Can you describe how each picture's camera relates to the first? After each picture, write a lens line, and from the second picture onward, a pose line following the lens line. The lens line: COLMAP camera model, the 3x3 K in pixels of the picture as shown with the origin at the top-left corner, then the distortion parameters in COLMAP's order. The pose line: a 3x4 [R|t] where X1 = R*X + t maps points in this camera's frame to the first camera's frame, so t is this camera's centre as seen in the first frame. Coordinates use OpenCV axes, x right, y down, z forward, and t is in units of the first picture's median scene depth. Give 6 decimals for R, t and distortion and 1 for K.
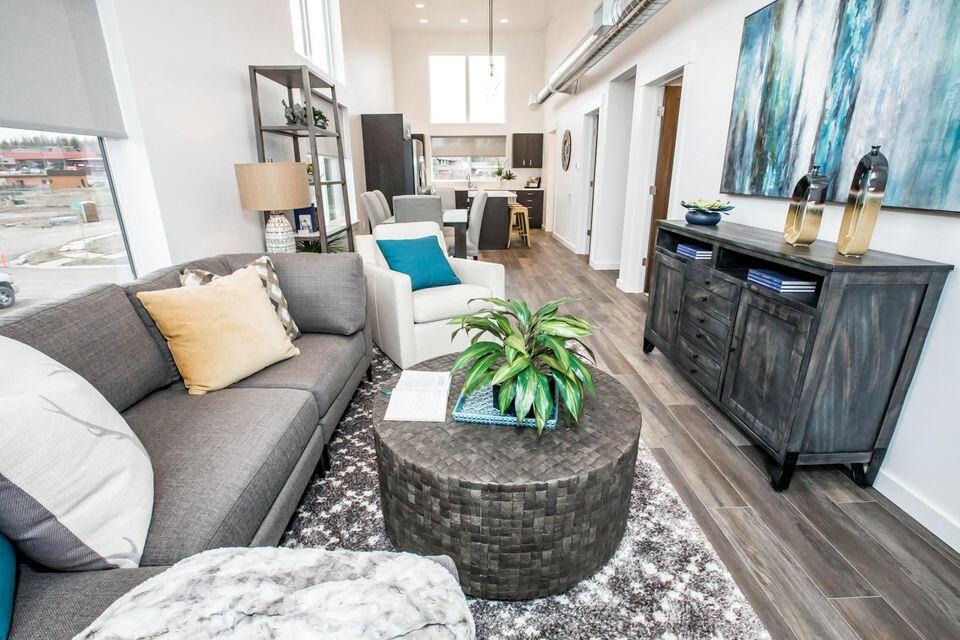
lens RADIAL K [[431.7, 0, 485.1], [0, 431.7, 320.3], [0, 0, 1]] dist [-0.030922, 0.003511]
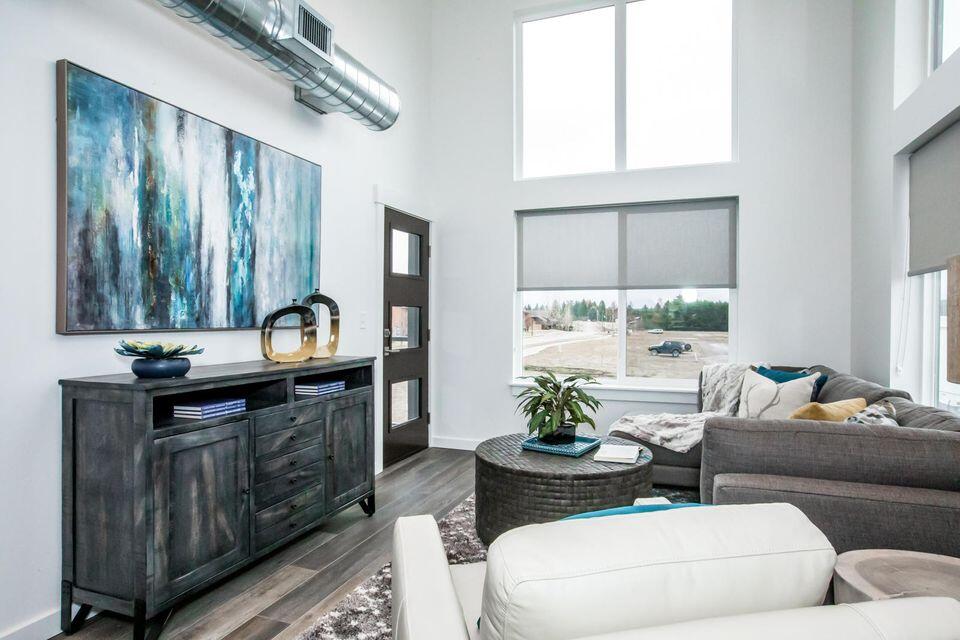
lens RADIAL K [[546.6, 0, 486.3], [0, 546.6, 317.7], [0, 0, 1]] dist [-0.020733, 0.002131]
pose [[-0.925947, 0.000600, 0.377654, -0.302063], [0.121581, 0.947234, 0.296590, -0.598315], [-0.357549, 0.320542, -0.877161, 1.846399]]
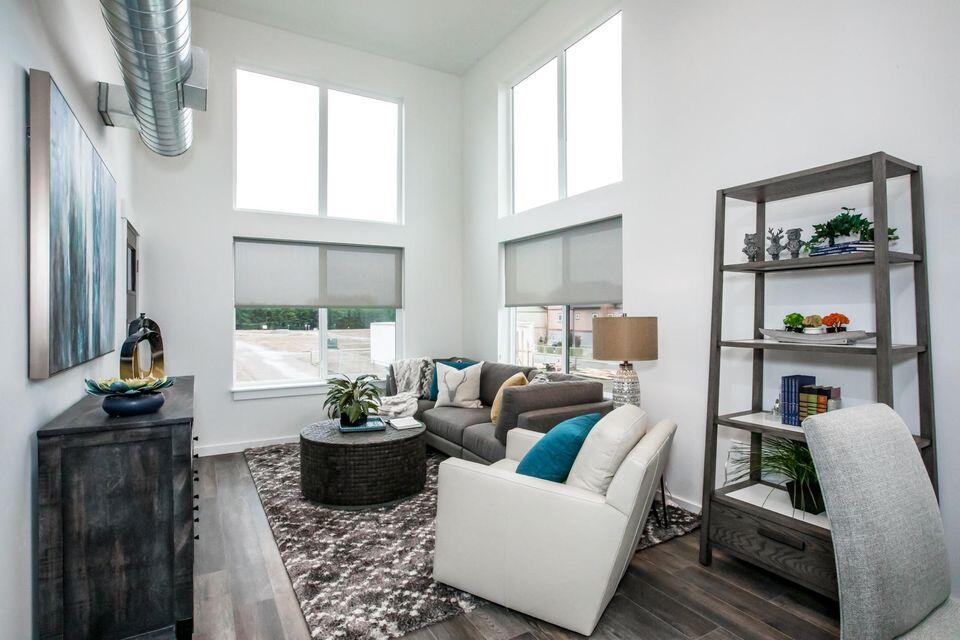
lens RADIAL K [[489.8, 0, 478.8], [0, 489.8, 320.7], [0, 0, 1]] dist [-0.026394, 0.002867]
pose [[-0.881692, 0.006987, -0.471773, 0.480950], [-0.148378, 0.945055, 0.291299, -0.779653], [0.447887, 0.326836, -0.832211, 2.177642]]
